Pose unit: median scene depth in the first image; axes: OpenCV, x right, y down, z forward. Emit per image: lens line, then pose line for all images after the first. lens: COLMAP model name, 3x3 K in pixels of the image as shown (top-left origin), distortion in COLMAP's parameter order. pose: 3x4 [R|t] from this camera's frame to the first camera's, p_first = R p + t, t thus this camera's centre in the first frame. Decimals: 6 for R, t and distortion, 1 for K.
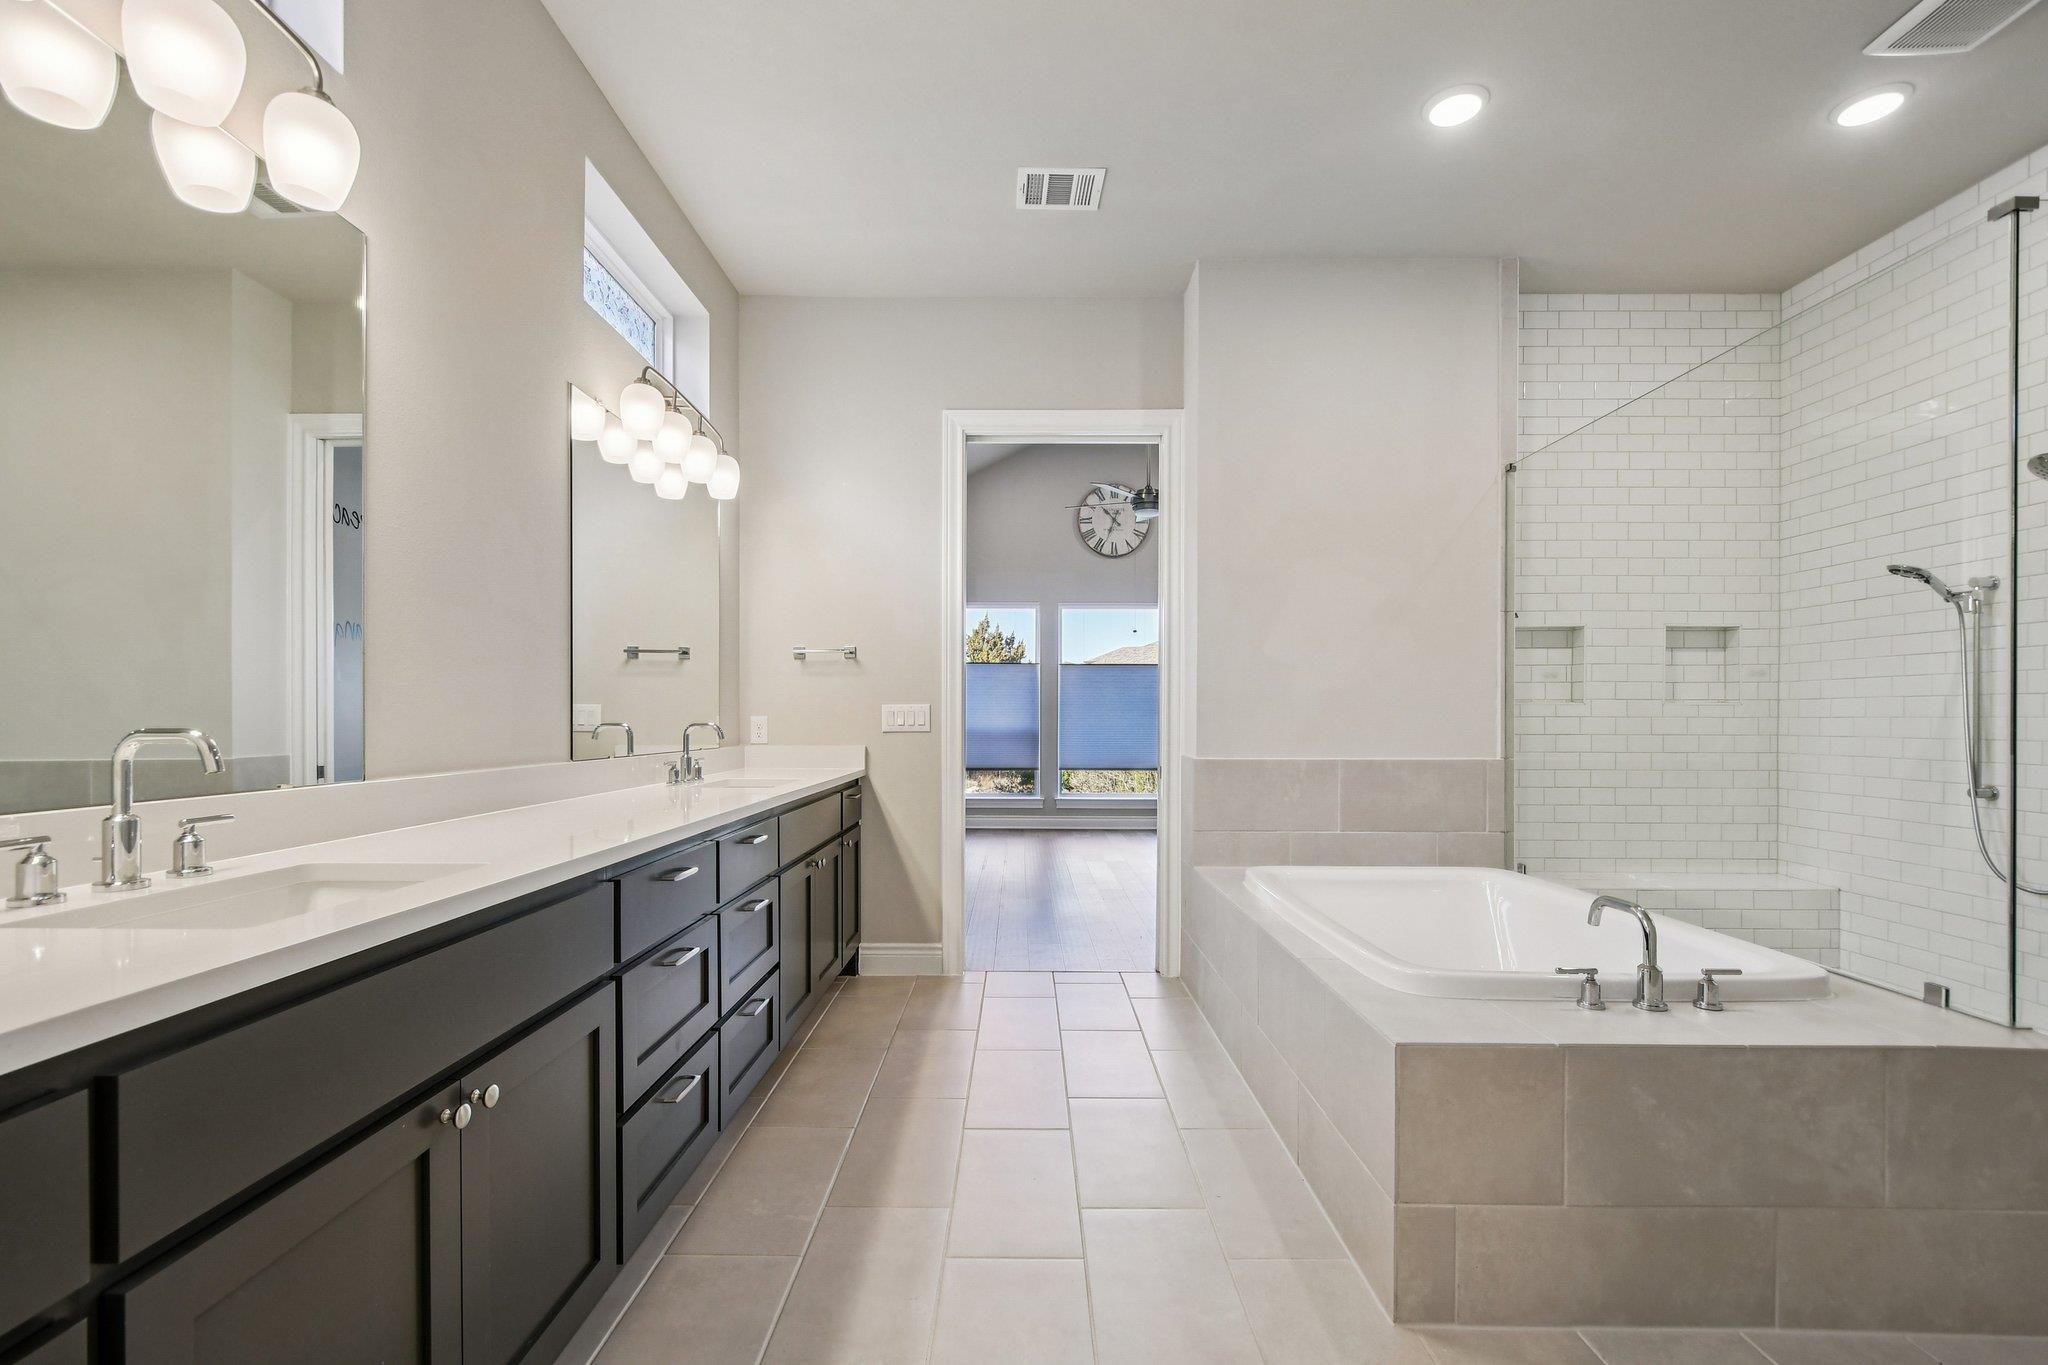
lens RADIAL K [[903.8, 0, 1016.7], [0, 903.8, 721.9], [0, 0, 1]] dist [-0.003780, -0.000633]
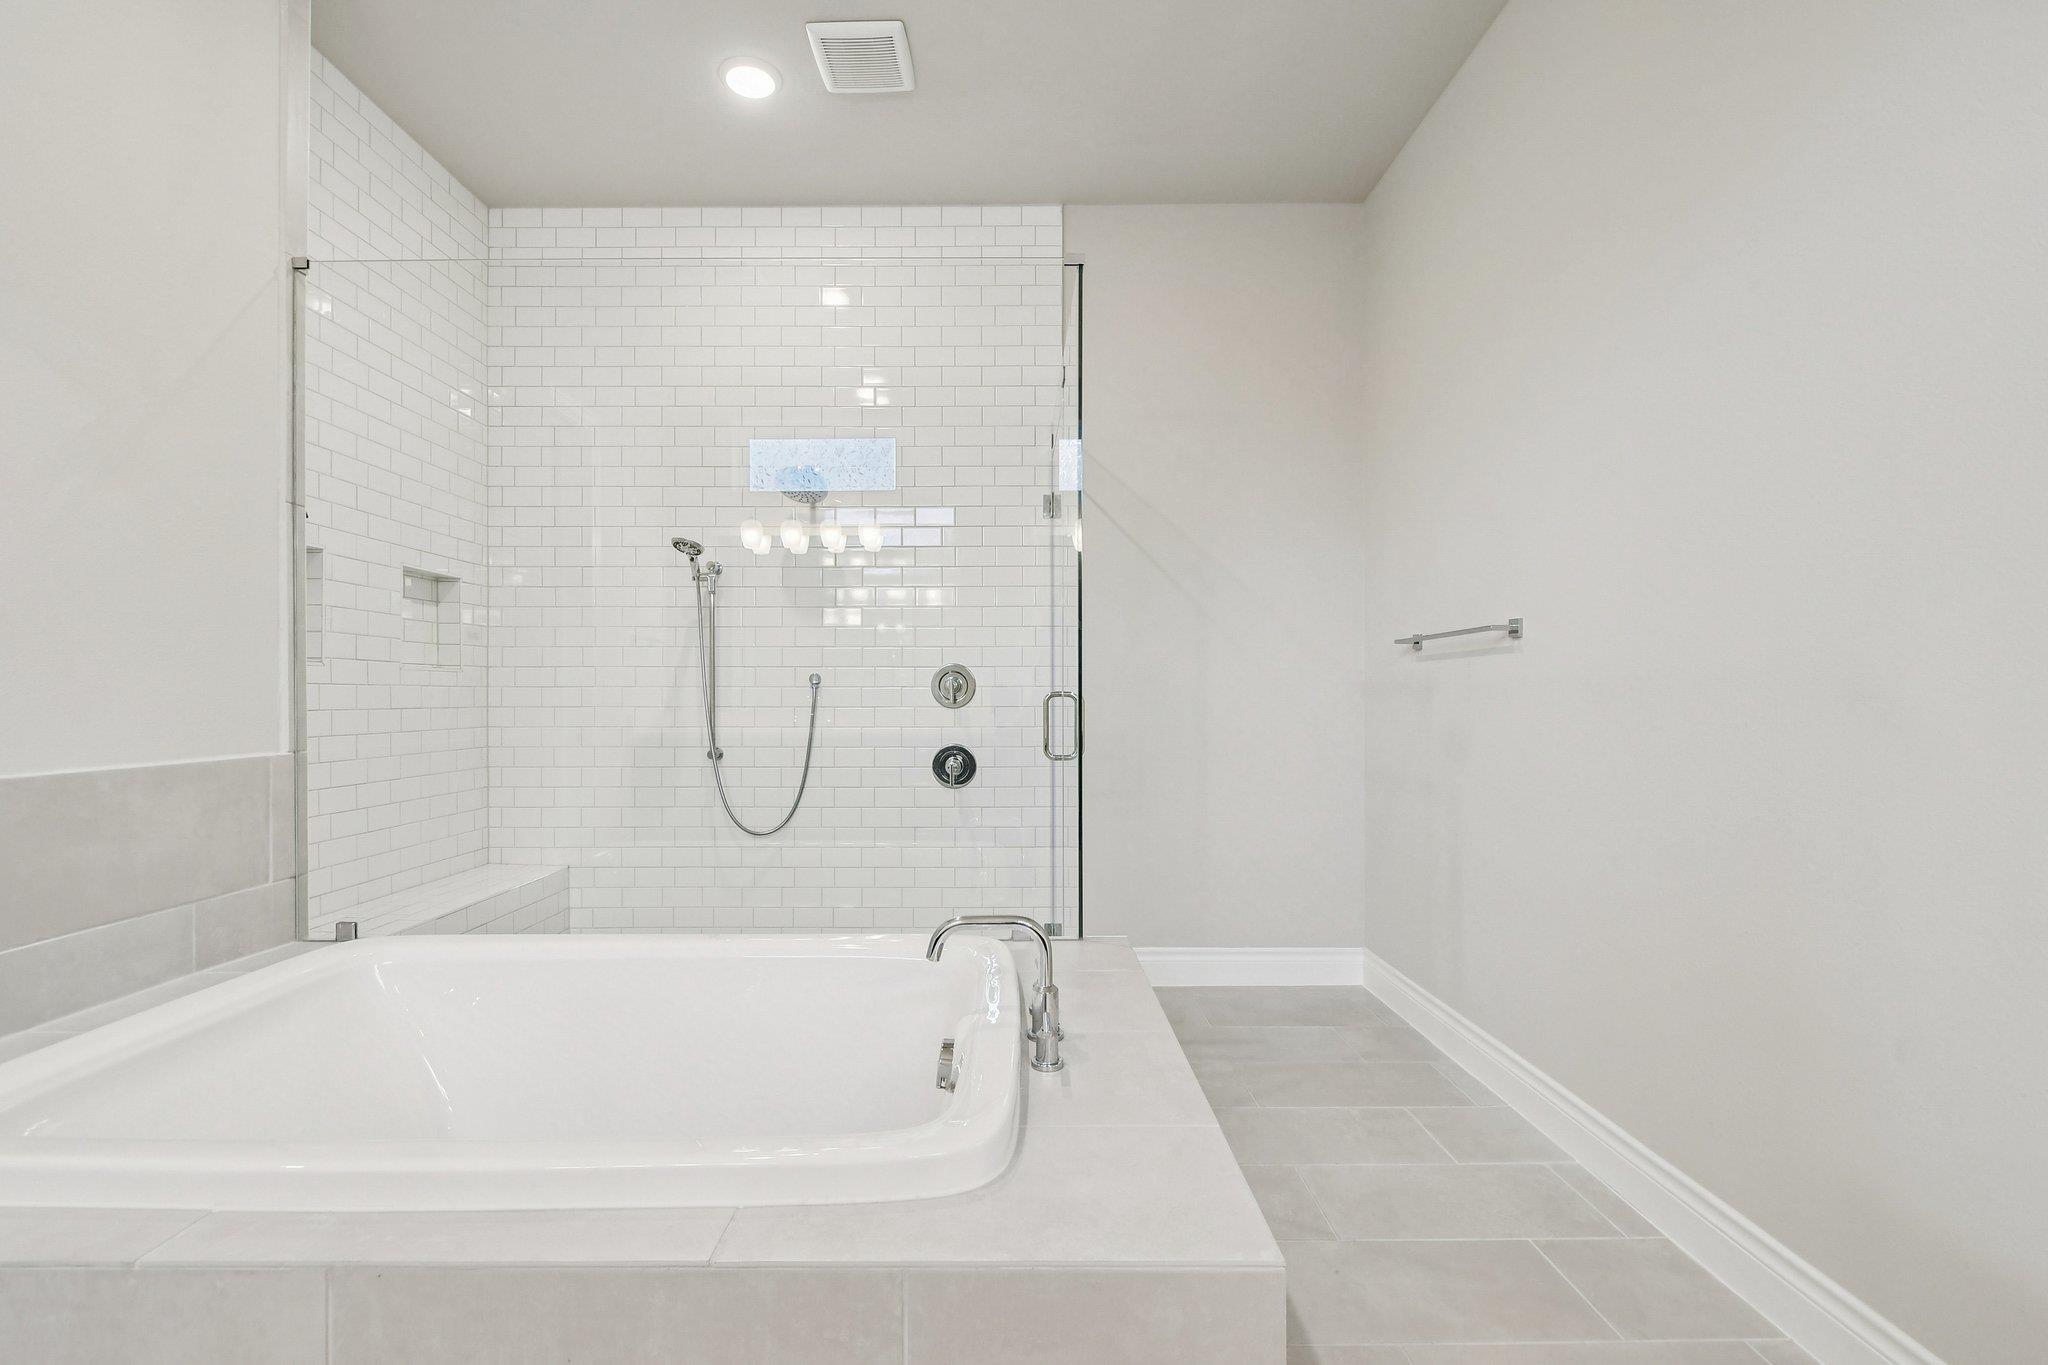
lens RADIAL K [[917.7, 0, 1017.0], [0, 917.7, 697.0], [0, 0, 1]] dist [-0.000610, -0.000217]
pose [[-0.007281, -0.003585, 0.999967, -0.058547], [0.002741, 0.999990, 0.003605, 0.003201], [-0.999970, 0.002767, -0.007271, 0.488396]]
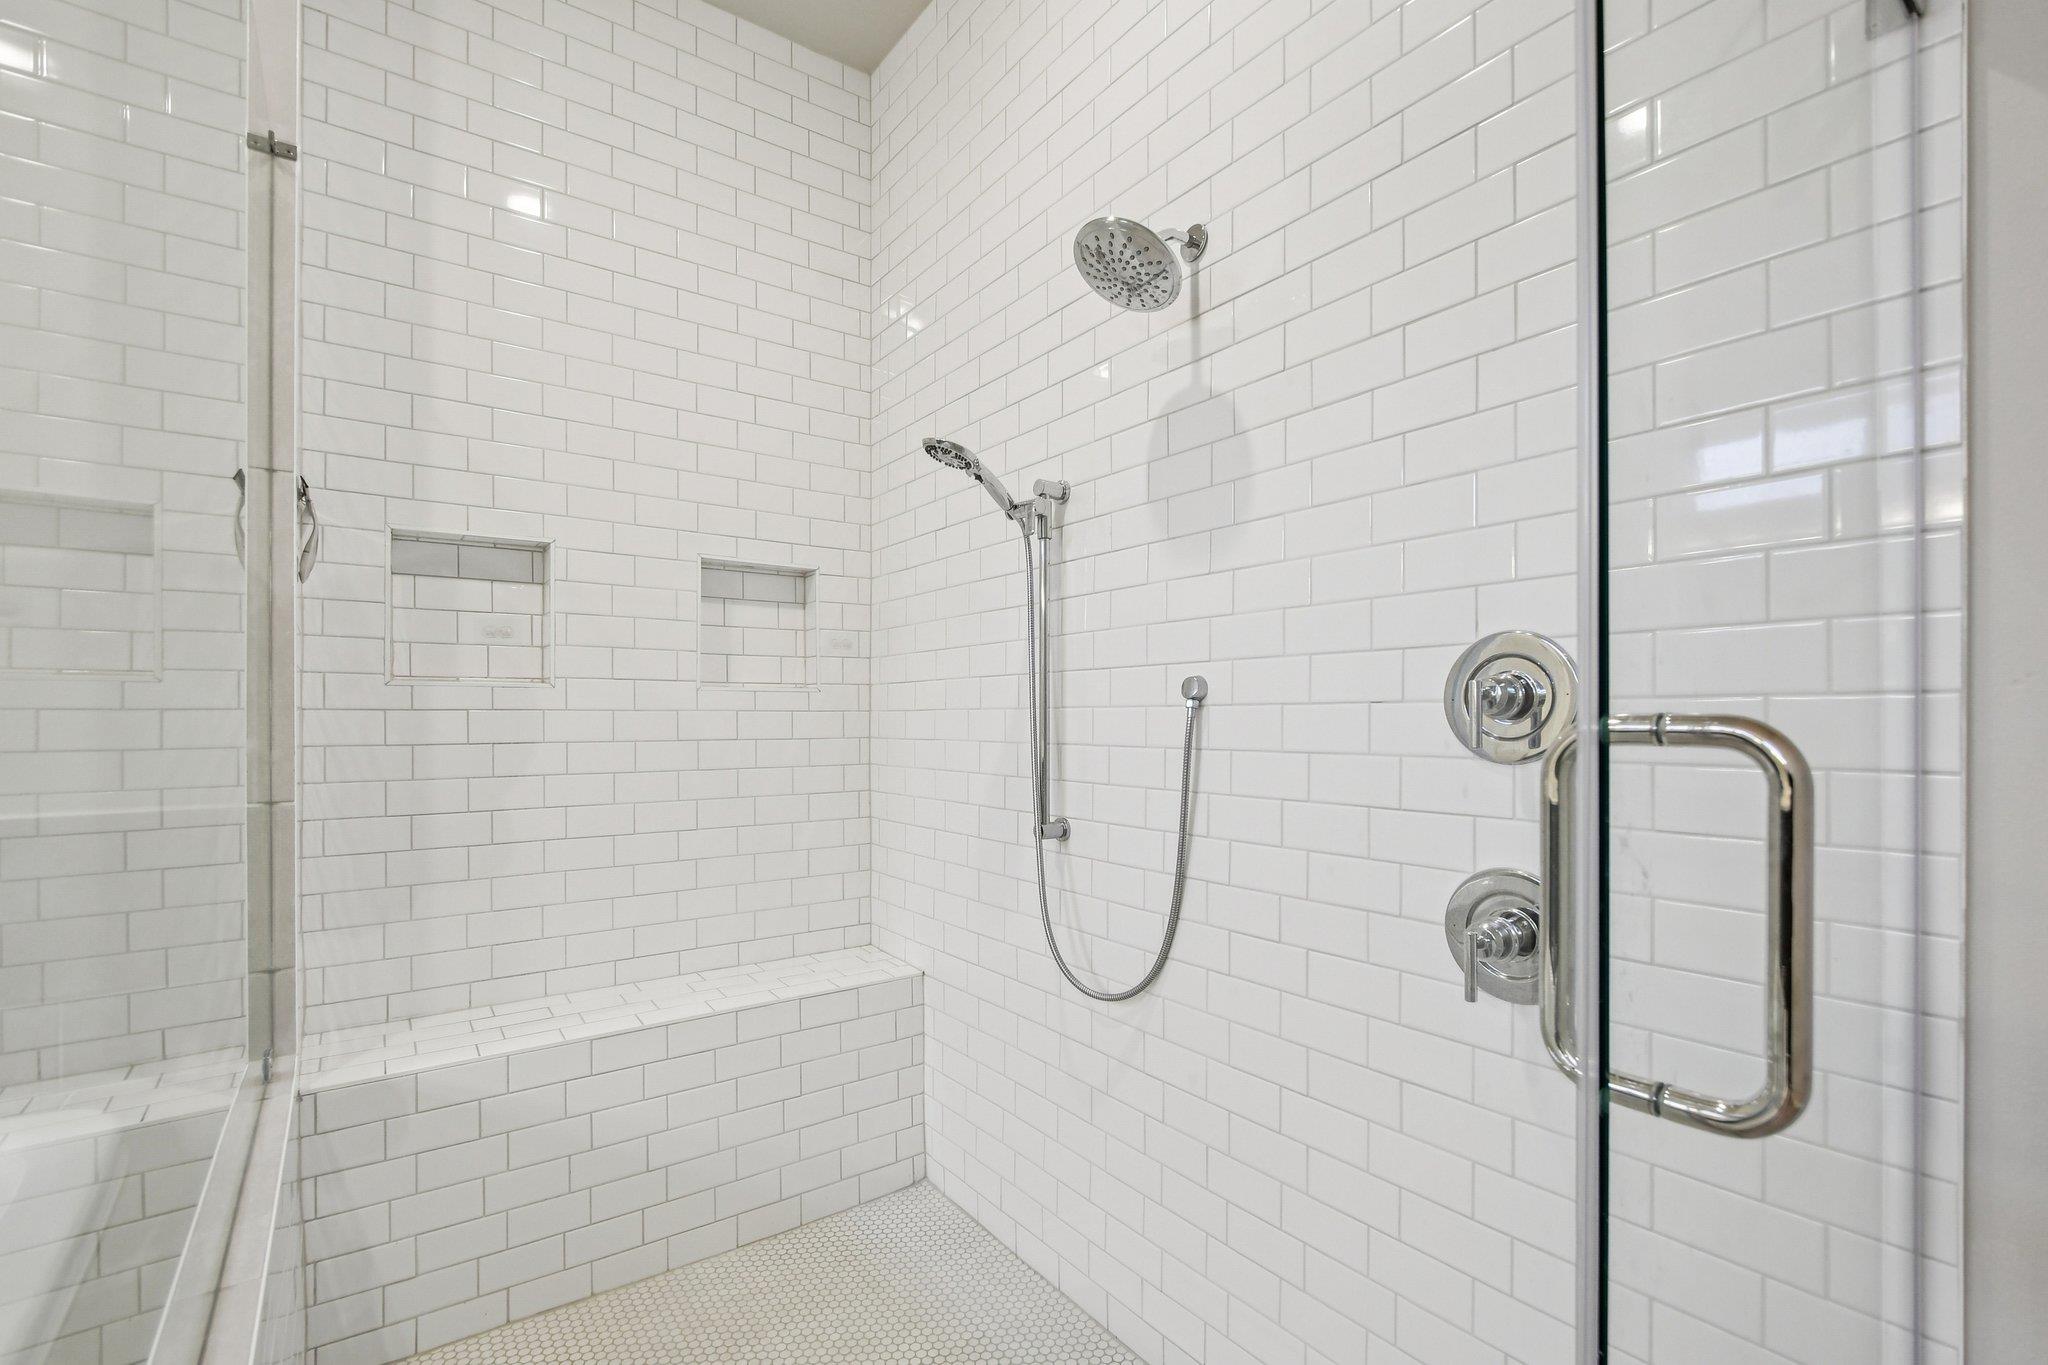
lens RADIAL K [[915.5, 0, 982.9], [0, 915.5, 728.1], [0, 0, 1]] dist [-0.004018, -0.000381]
pose [[0.816586, -0.009046, 0.577152, 0.522906], [0.005512, 0.999954, 0.007874, 0.002624], [-0.577197, -0.003249, 0.816598, 0.398585]]
